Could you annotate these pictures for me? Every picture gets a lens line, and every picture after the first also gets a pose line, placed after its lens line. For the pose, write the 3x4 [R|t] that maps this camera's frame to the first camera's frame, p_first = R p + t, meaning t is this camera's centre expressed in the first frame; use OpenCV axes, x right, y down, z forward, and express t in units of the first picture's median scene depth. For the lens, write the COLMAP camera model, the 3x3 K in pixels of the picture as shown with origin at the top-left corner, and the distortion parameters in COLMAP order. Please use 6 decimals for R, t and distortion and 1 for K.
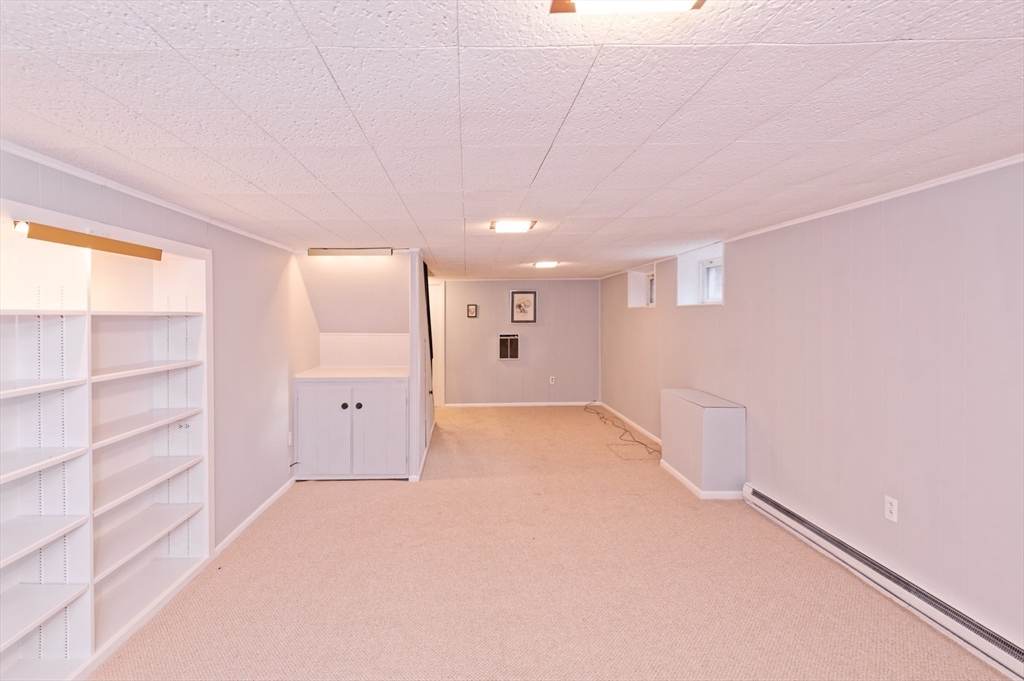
lens RADIAL K [[508.6, 0, 515.0], [0, 508.6, 312.7], [0, 0, 1]] dist [0.001999, 0.000003]
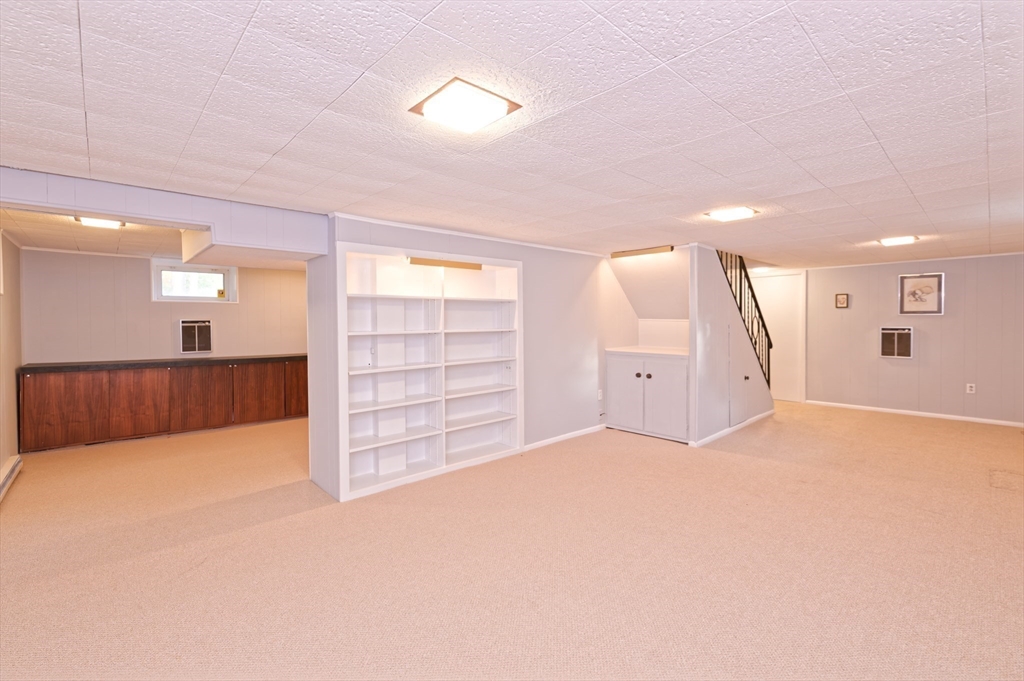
lens RADIAL K [[508.6, 0, 515.0], [0, 508.6, 312.7], [0, 0, 1]] dist [0.001999, 0.000003]
pose [[0.642390, -0.013792, -0.766254, 0.430955], [0.009309, 0.999905, -0.010193, 0.038774], [0.766322, -0.000585, 0.642457, -0.041699]]
